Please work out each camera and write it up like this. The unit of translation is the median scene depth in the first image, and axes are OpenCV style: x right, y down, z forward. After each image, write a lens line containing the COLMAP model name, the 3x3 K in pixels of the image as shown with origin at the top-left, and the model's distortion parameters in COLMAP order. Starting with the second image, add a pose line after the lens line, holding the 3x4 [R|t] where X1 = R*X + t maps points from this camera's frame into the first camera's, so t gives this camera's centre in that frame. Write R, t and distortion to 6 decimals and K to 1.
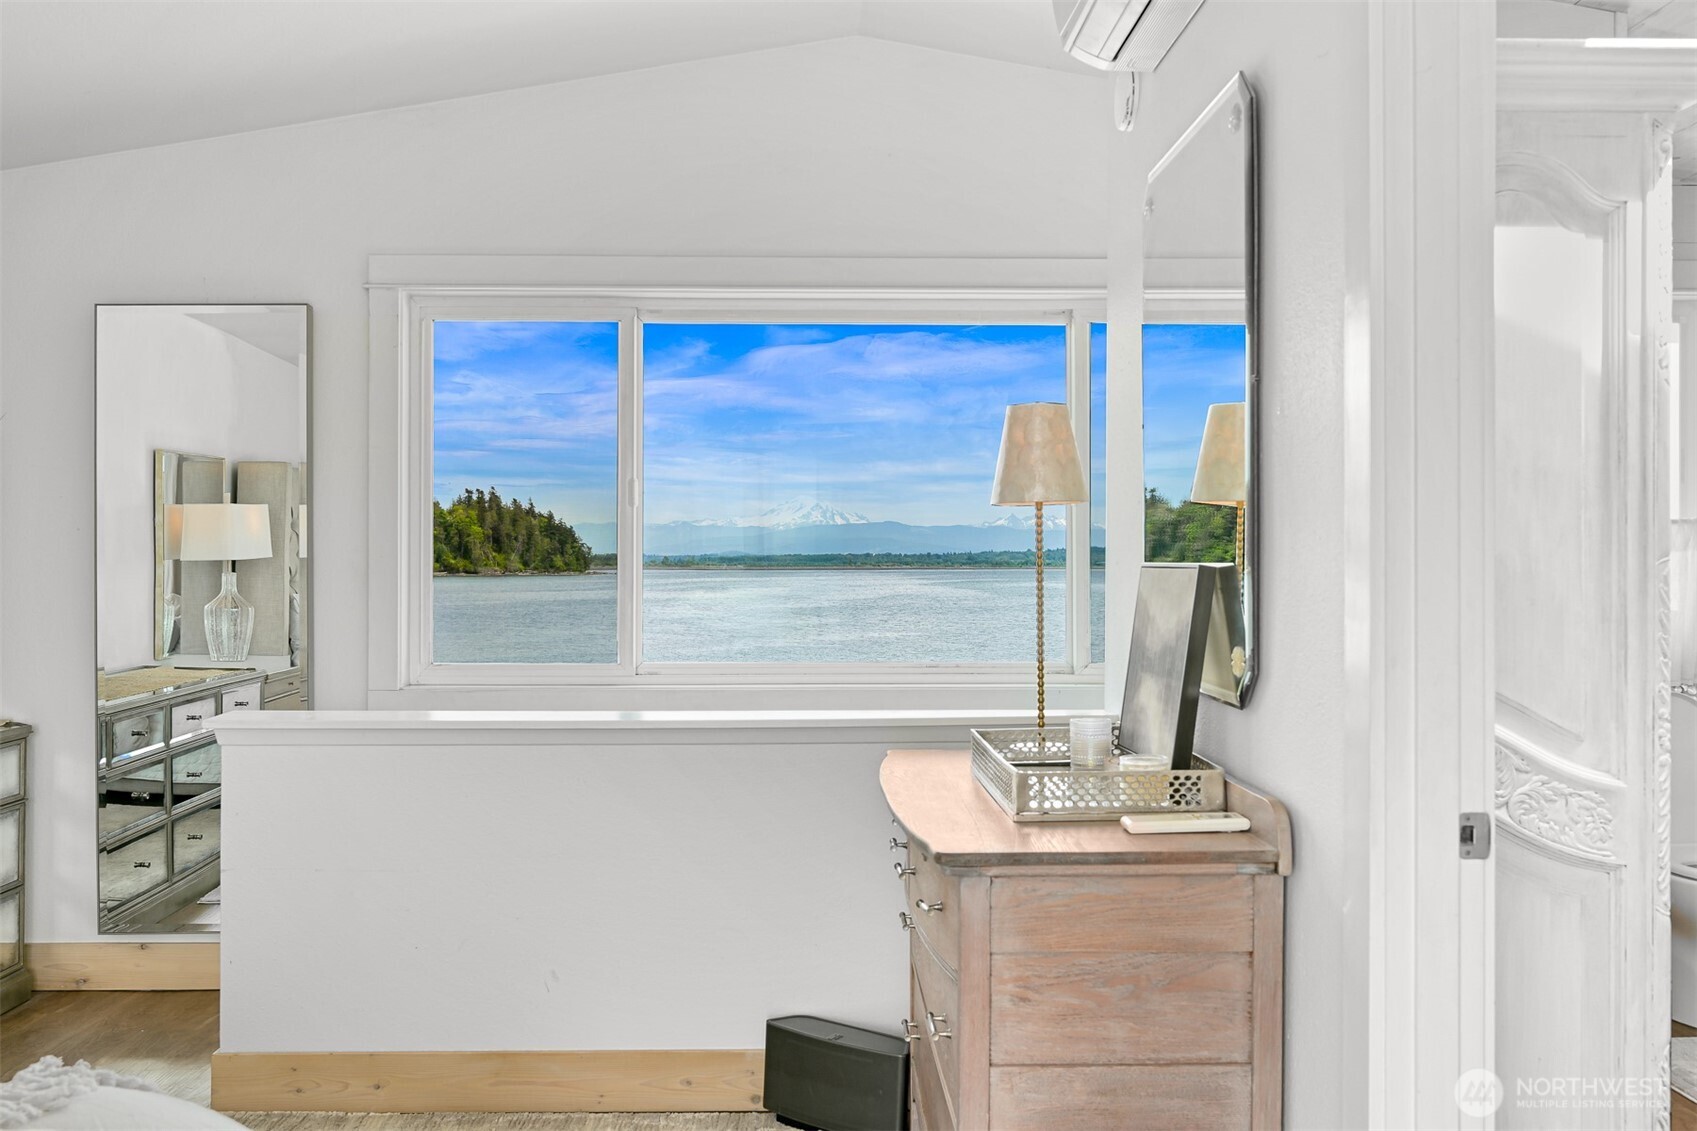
lens RADIAL K [[1479.6, 0, 848.5], [0, 1479.6, 565.5], [0, 0, 1]] dist [-0.002603, -0.014986]
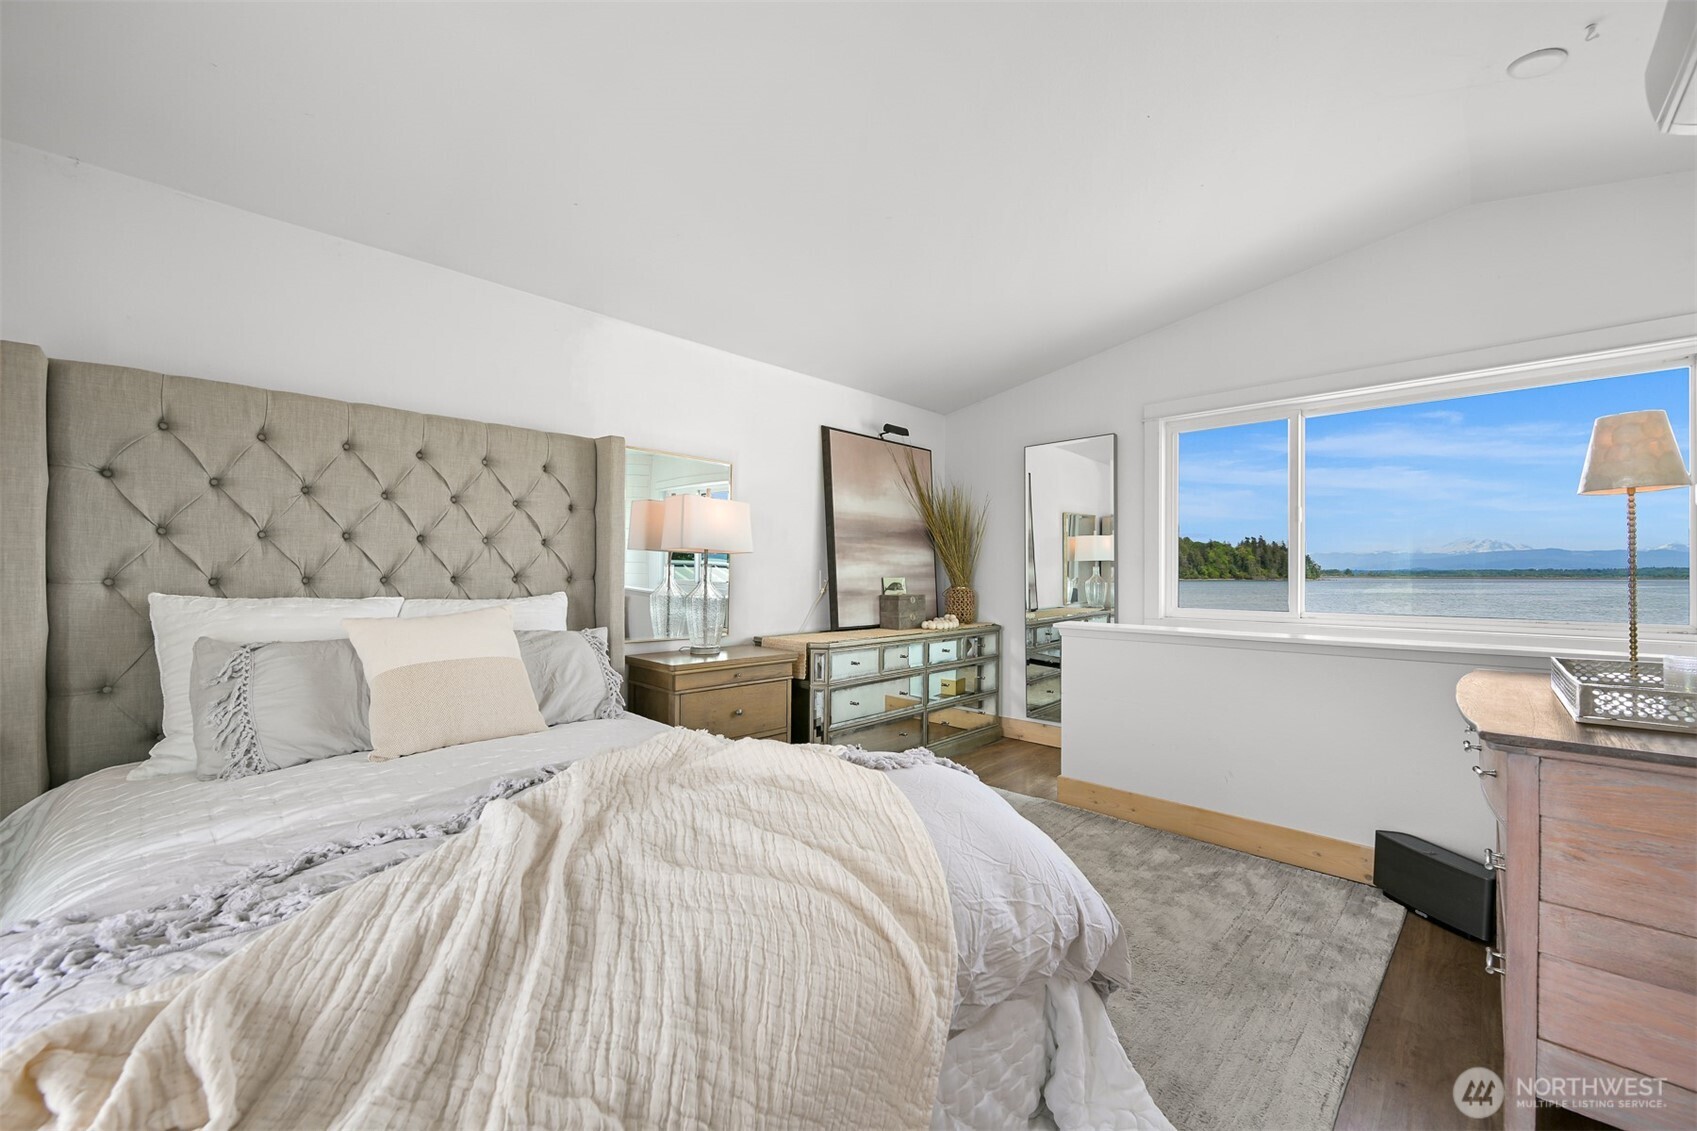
lens RADIAL K [[663.3, 0, 851.6], [0, 663.3, 569.8], [0, 0, 1]] dist [0.000426, 0.000336]
pose [[0.712602, 0.002157, -0.701565, 0.045081], [-0.003251, 0.999995, -0.000228, 0.027619], [0.701561, 0.002443, 0.712605, 0.088899]]
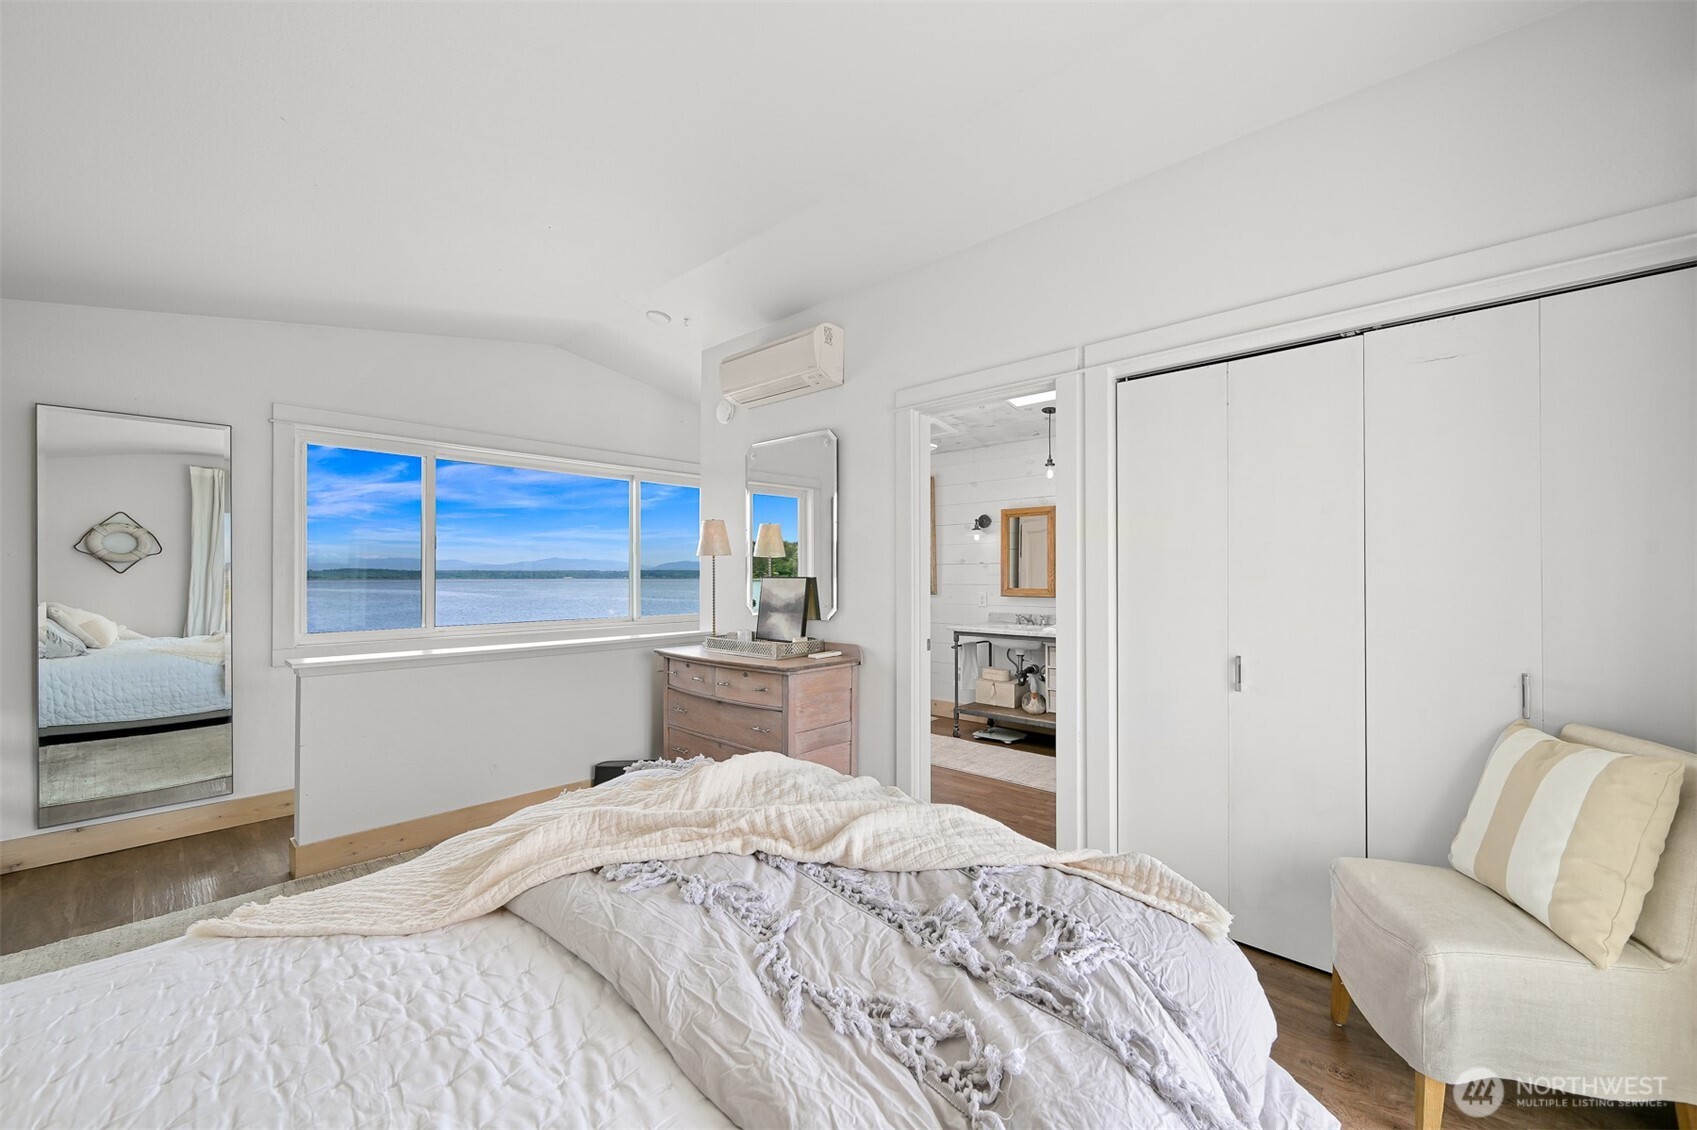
lens RADIAL K [[663.3, 0, 851.6], [0, 663.3, 569.3], [0, 0, 1]] dist [0.000426, 0.000336]
pose [[0.697770, 0.004255, 0.716309, -0.571565], [0.000434, 0.999980, -0.006363, -0.007738], [-0.716322, 0.004751, 0.697754, -0.068077]]
